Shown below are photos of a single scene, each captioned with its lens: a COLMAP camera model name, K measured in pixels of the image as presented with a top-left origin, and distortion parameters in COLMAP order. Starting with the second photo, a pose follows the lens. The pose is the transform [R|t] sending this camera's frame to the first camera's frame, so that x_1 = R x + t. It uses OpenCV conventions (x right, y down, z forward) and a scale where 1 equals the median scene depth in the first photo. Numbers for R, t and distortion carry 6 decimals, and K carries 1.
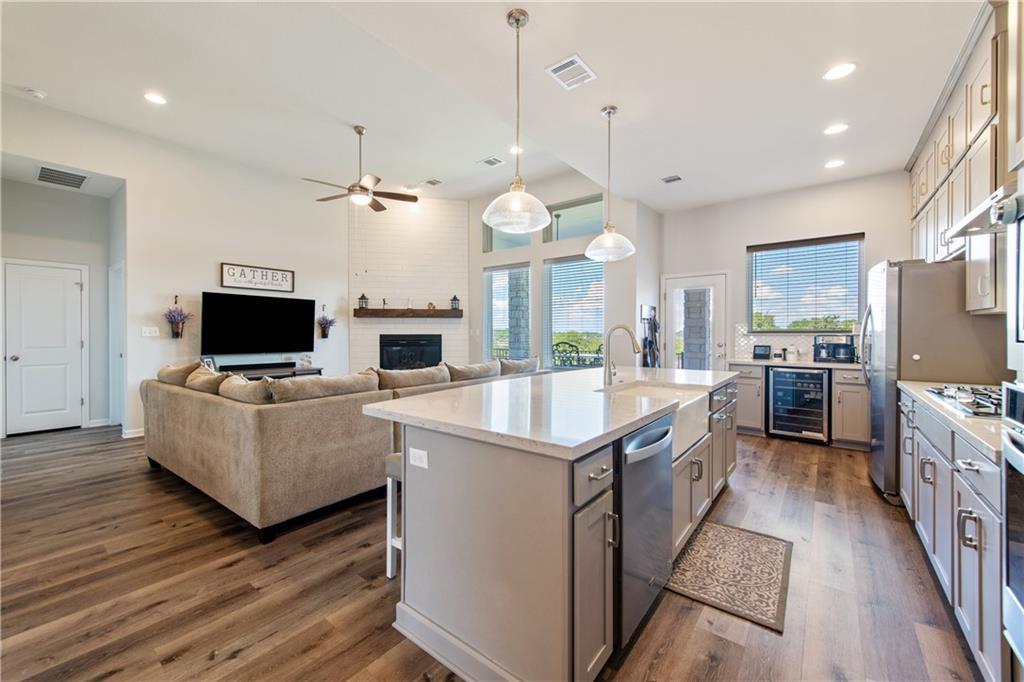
lens RADIAL K [[401.3, 0, 517.8], [0, 401.3, 336.4], [0, 0, 1]] dist [0.007161, -0.000303]
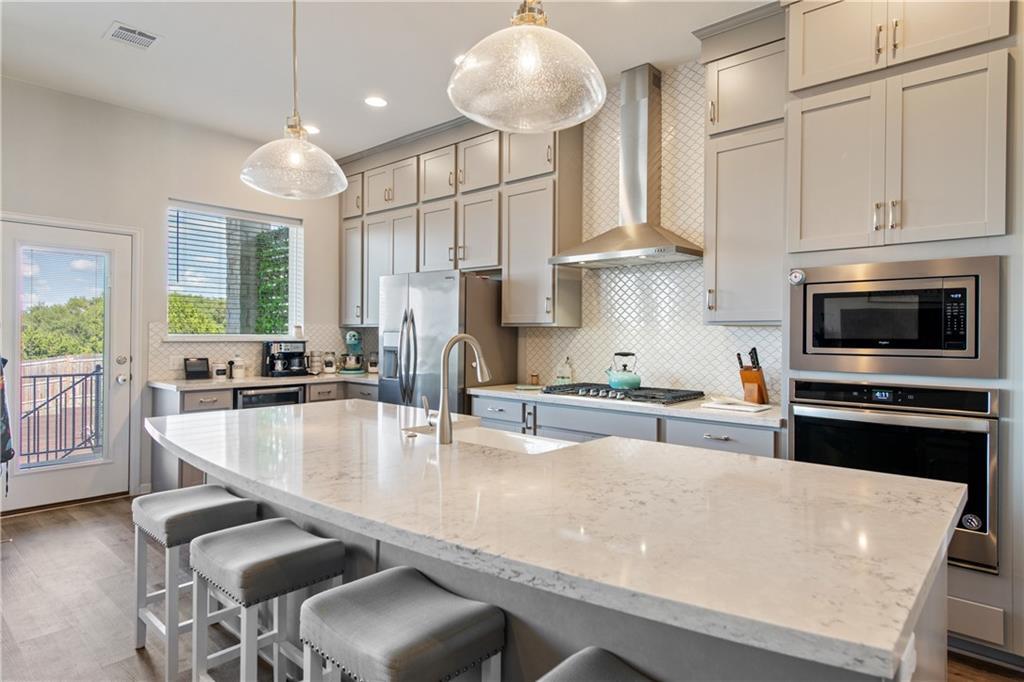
lens RADIAL K [[574.1, 0, 513.5], [0, 574.1, 336.6], [0, 0, 1]] dist [0.011900, -0.001093]
pose [[0.075164, -0.001542, 0.997170, -0.317580], [0.000624, 0.999999, 0.001500, -0.015083], [-0.997171, 0.000510, 0.075165, 0.487443]]
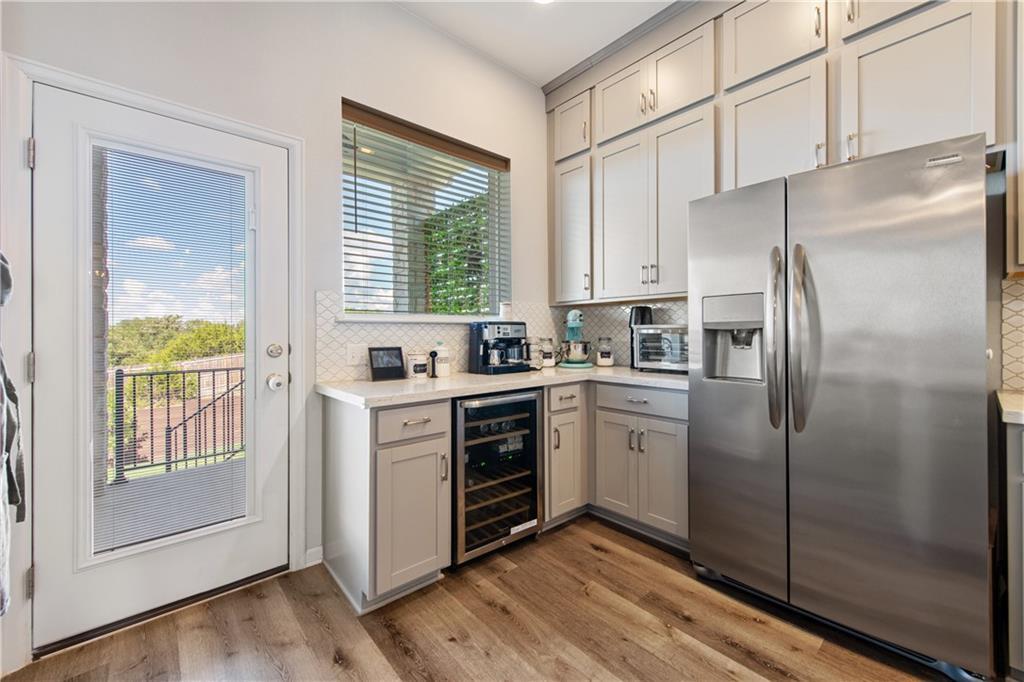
lens RADIAL K [[409.8, 0, 515.2], [0, 409.8, 331.5], [0, 0, 1]] dist [0.007253, -0.000242]
pose [[0.194597, 0.002475, 0.980880, 0.248103], [0.014281, 0.999884, -0.005356, 0.012128], [-0.980779, 0.015050, 0.194540, 0.903126]]
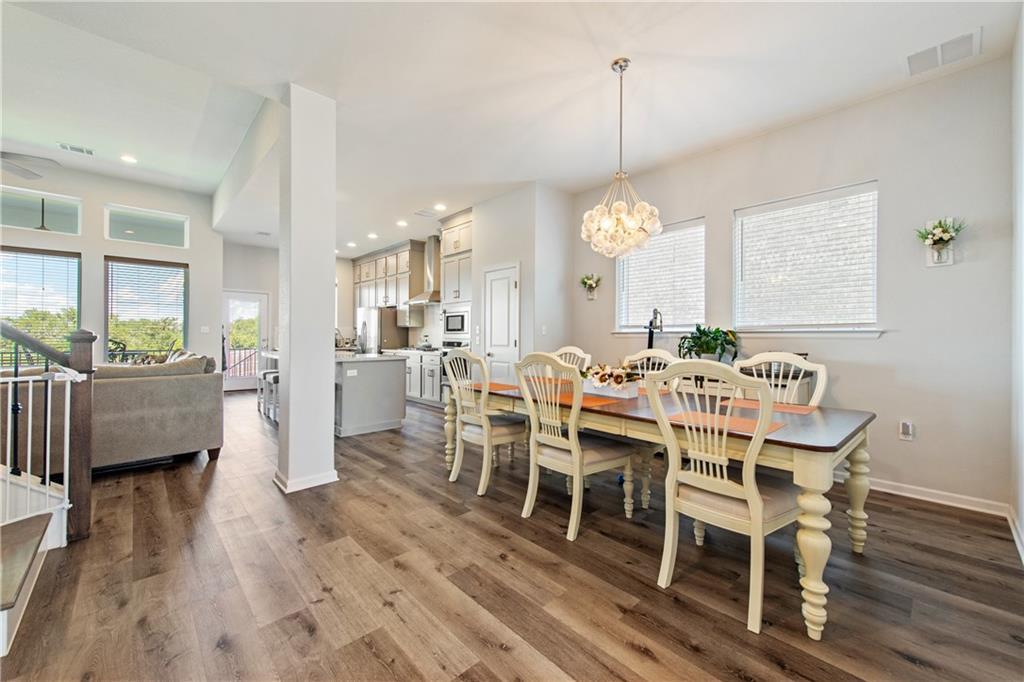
lens RADIAL K [[389.8, 0, 511.6], [0, 389.8, 344.1], [0, 0, 1]] dist [0.000893, -0.000378]
pose [[0.152565, -0.016676, 0.988153, -1.017218], [0.001585, 0.999860, 0.016629, 0.018493], [-0.988292, -0.000971, 0.152570, -0.198128]]
